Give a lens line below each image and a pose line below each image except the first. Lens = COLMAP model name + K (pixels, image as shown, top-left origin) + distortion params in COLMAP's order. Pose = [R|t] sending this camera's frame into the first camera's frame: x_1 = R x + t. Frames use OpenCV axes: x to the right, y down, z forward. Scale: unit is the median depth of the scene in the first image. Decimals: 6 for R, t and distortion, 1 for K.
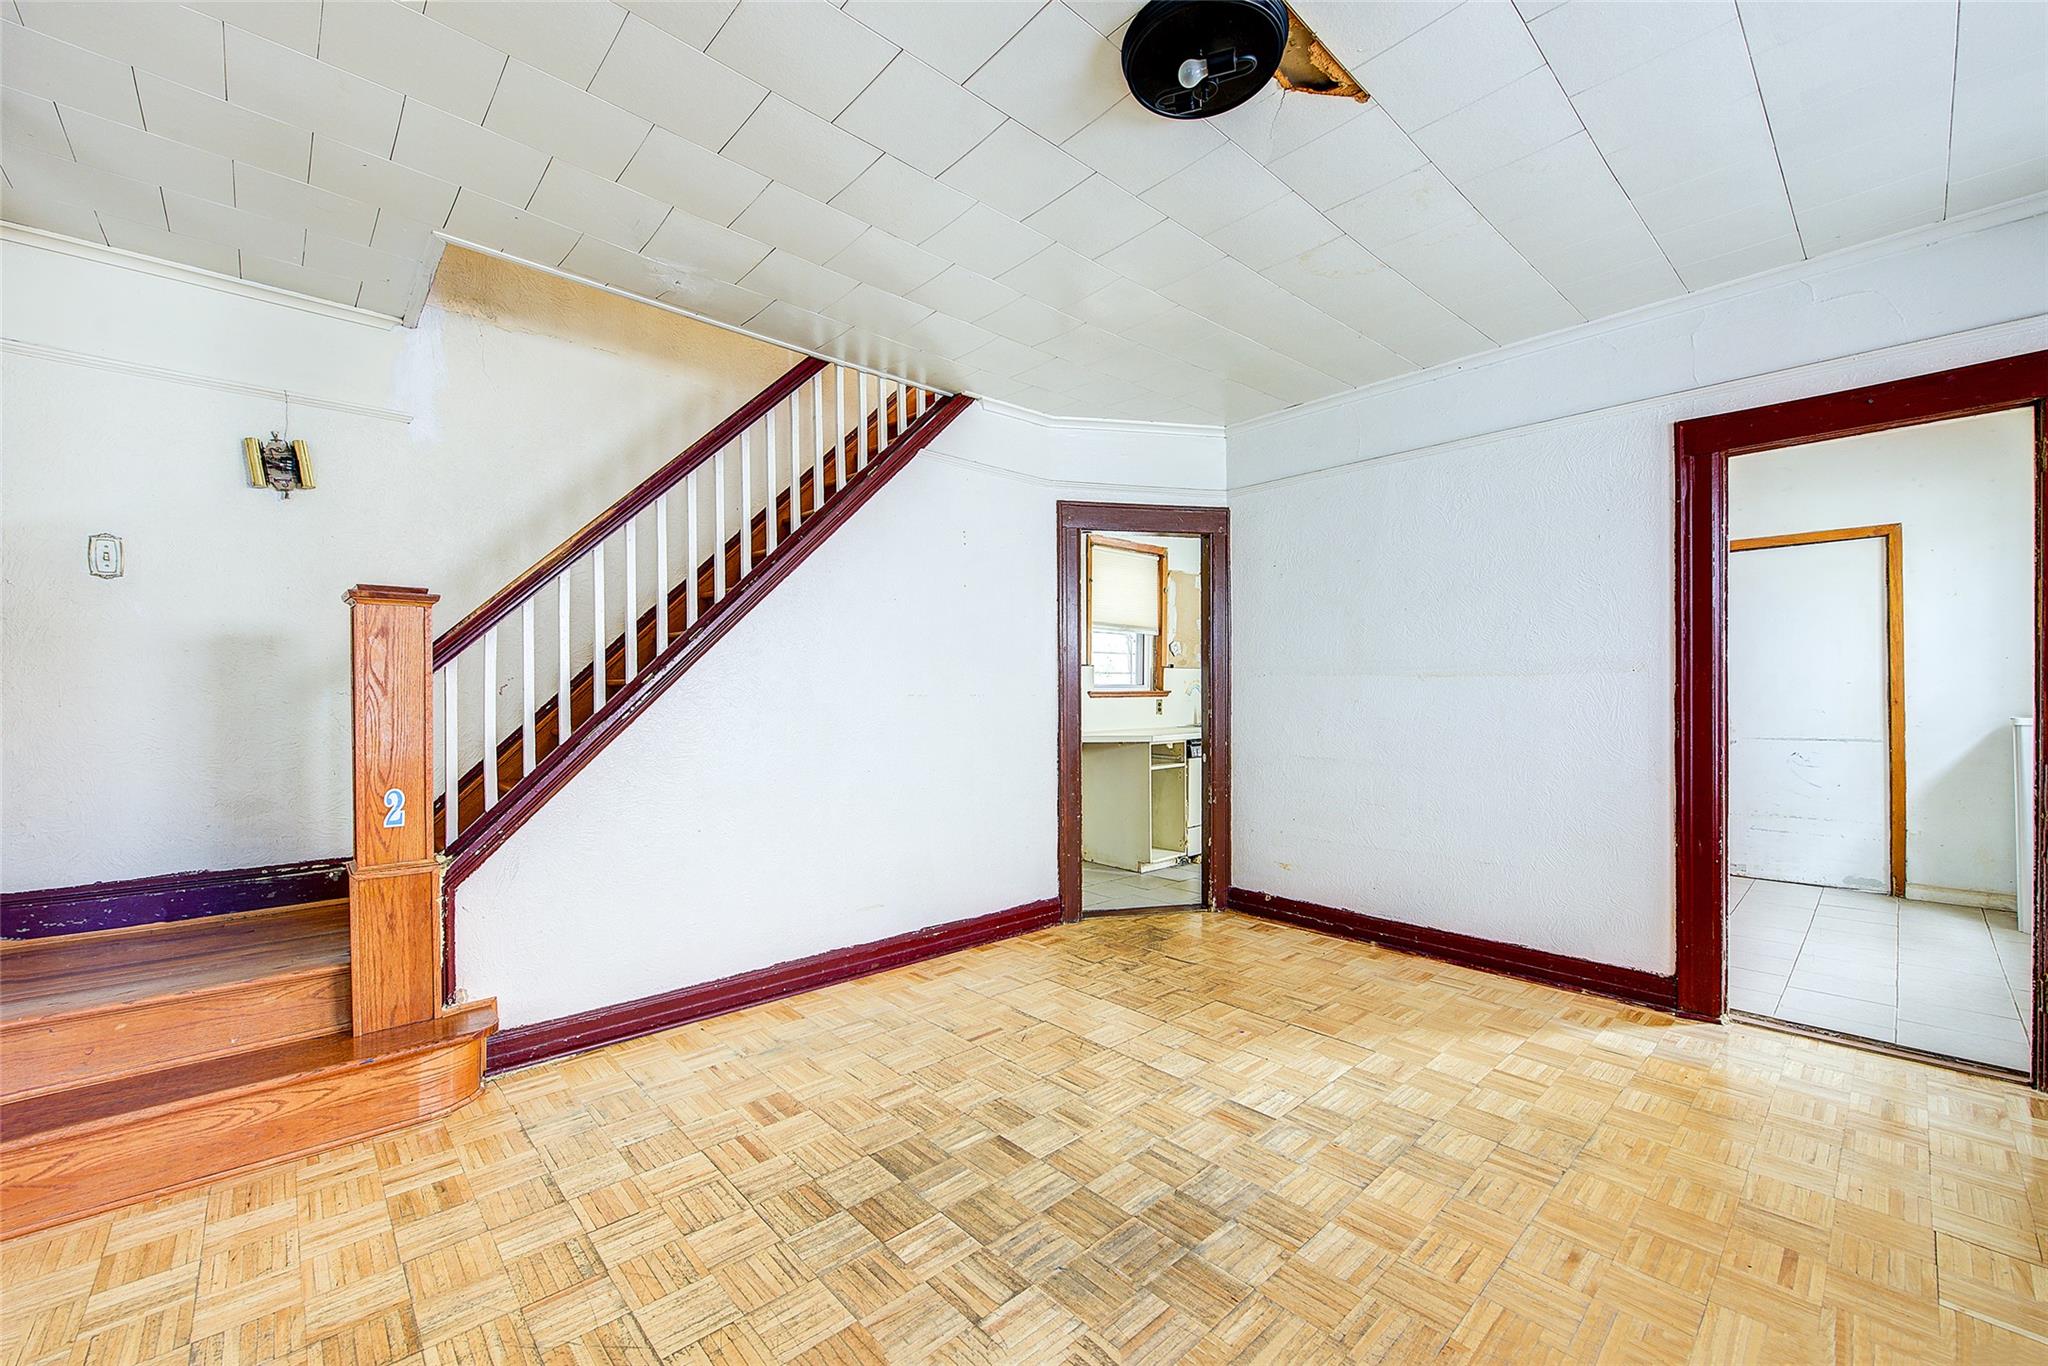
lens RADIAL K [[812.9, 0, 1016.1], [0, 812.9, 696.2], [0, 0, 1]] dist [0.002424, -0.002588]
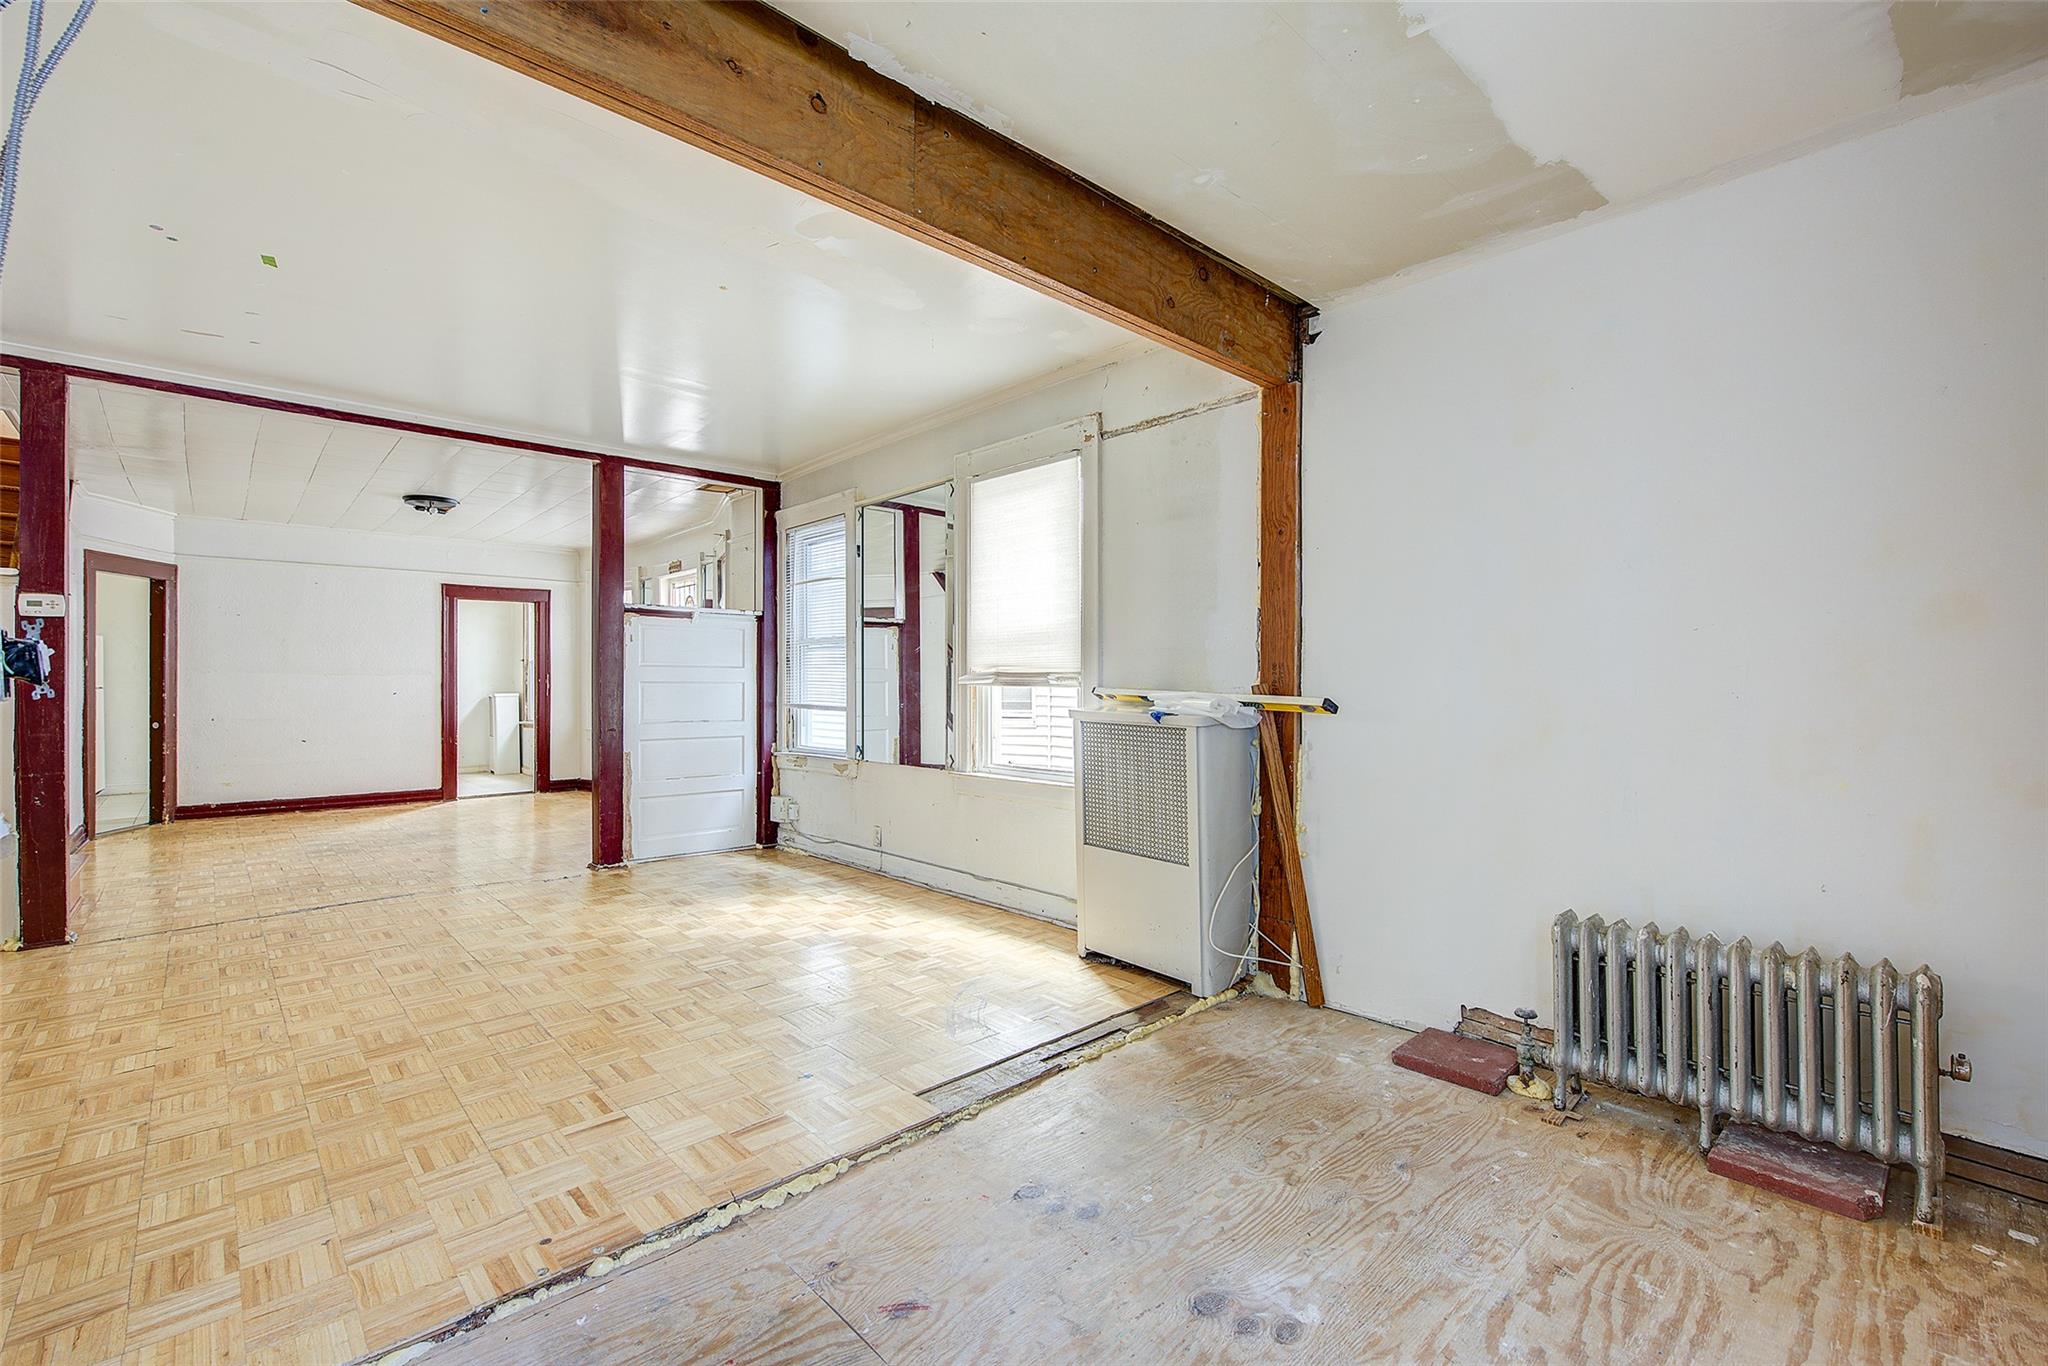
lens RADIAL K [[881.8, 0, 1038.1], [0, 881.8, 680.9], [0, 0, 1]] dist [-0.001466, -0.001814]
pose [[-0.016195, 0.008319, 0.999834, -2.028880], [0.008197, 0.999933, -0.008187, 0.028590], [-0.999835, 0.008063, -0.016262, -0.881888]]
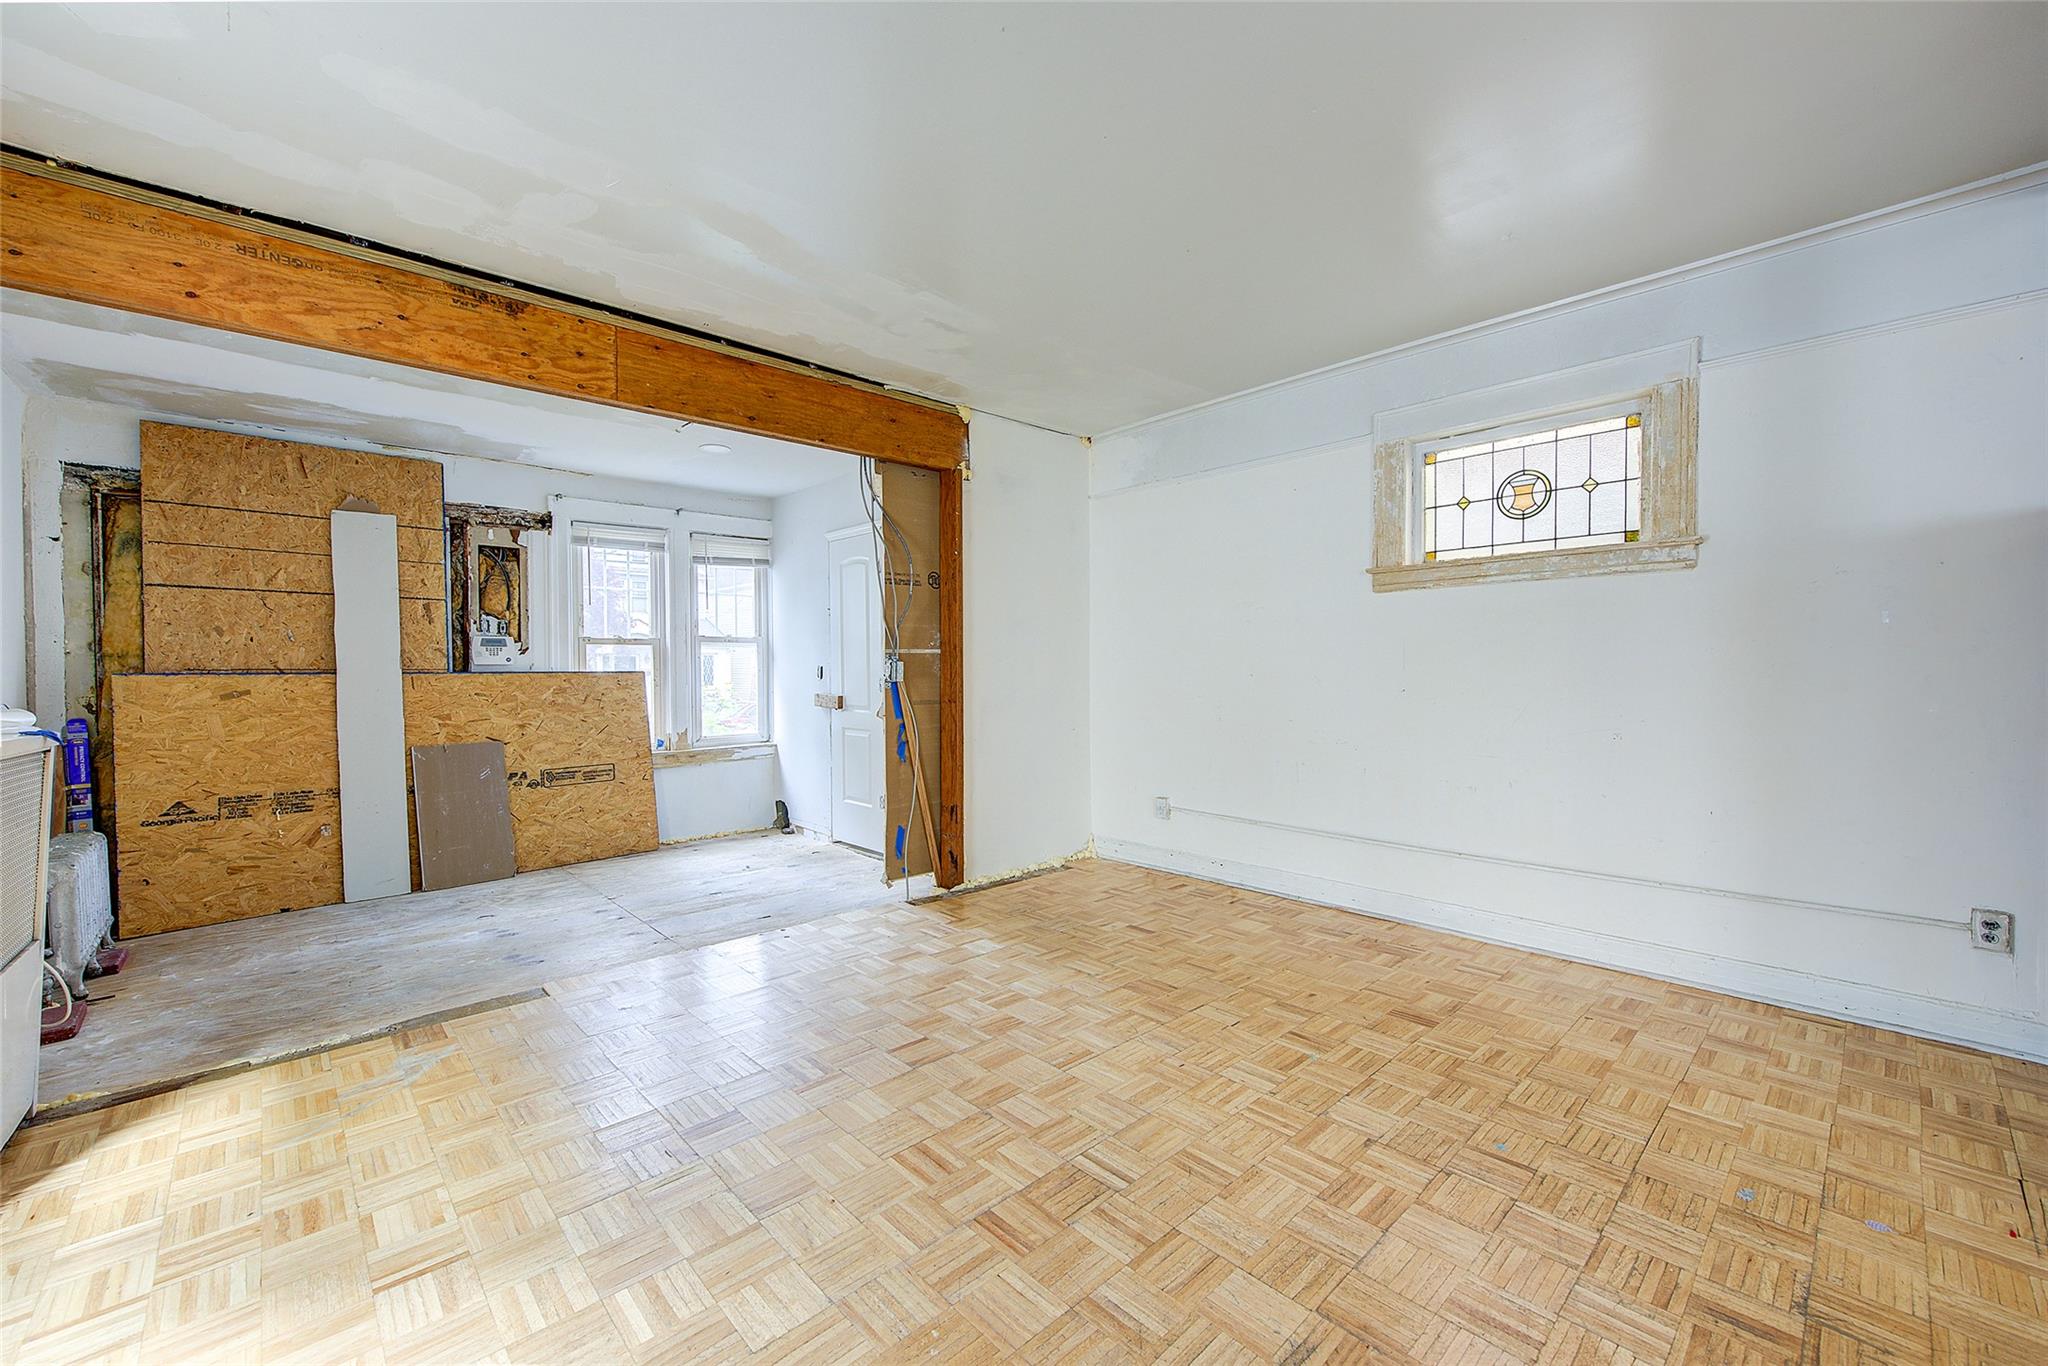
lens RADIAL K [[812.9, 0, 1029.9], [0, 812.9, 688.1], [0, 0, 1]] dist [0.002424, -0.002588]
pose [[0.010382, 0.030085, -0.999493, -0.324999], [0.000216, 0.999547, 0.030088, 0.003543], [0.999946, -0.000529, 0.010370, -0.241960]]
